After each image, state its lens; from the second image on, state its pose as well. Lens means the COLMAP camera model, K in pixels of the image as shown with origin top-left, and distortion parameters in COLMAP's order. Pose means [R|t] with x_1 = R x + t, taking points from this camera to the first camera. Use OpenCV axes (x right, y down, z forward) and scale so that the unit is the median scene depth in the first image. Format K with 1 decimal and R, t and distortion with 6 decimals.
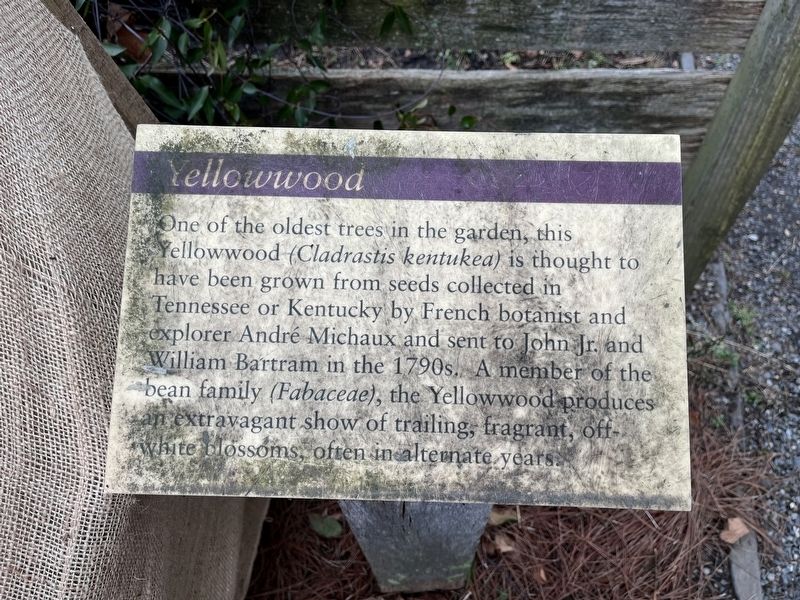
lens RADIAL K [[608.7, 0, 404.7], [0, 608.7, 298.6], [0, 0, 1]] dist [0.080871, -0.120319]
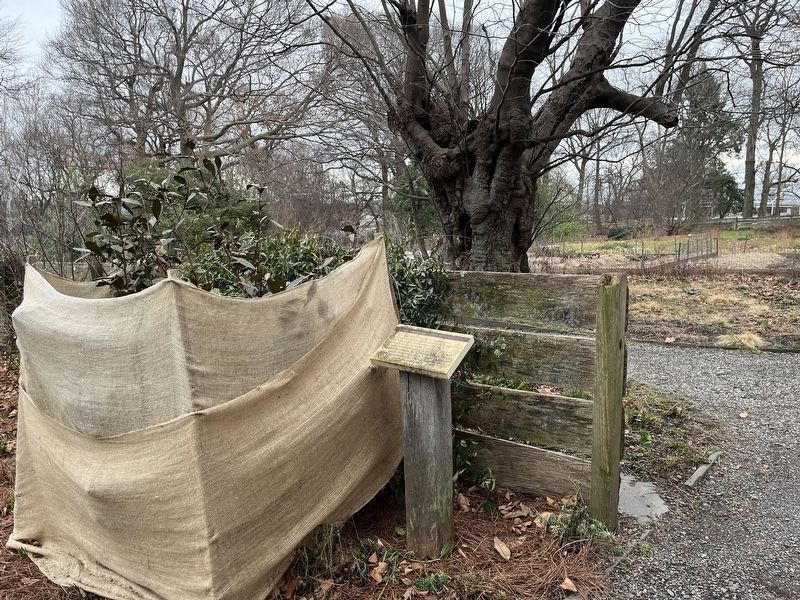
lens RADIAL K [[608.7, 0, 404.7], [0, 608.7, 298.6], [0, 0, 1]] dist [0.080871, -0.120319]
pose [[0.849299, 0.097669, -0.518799, 1.164615], [-0.440161, 0.673581, -0.593757, 1.323471], [0.291461, 0.732632, 0.615061, -1.249967]]
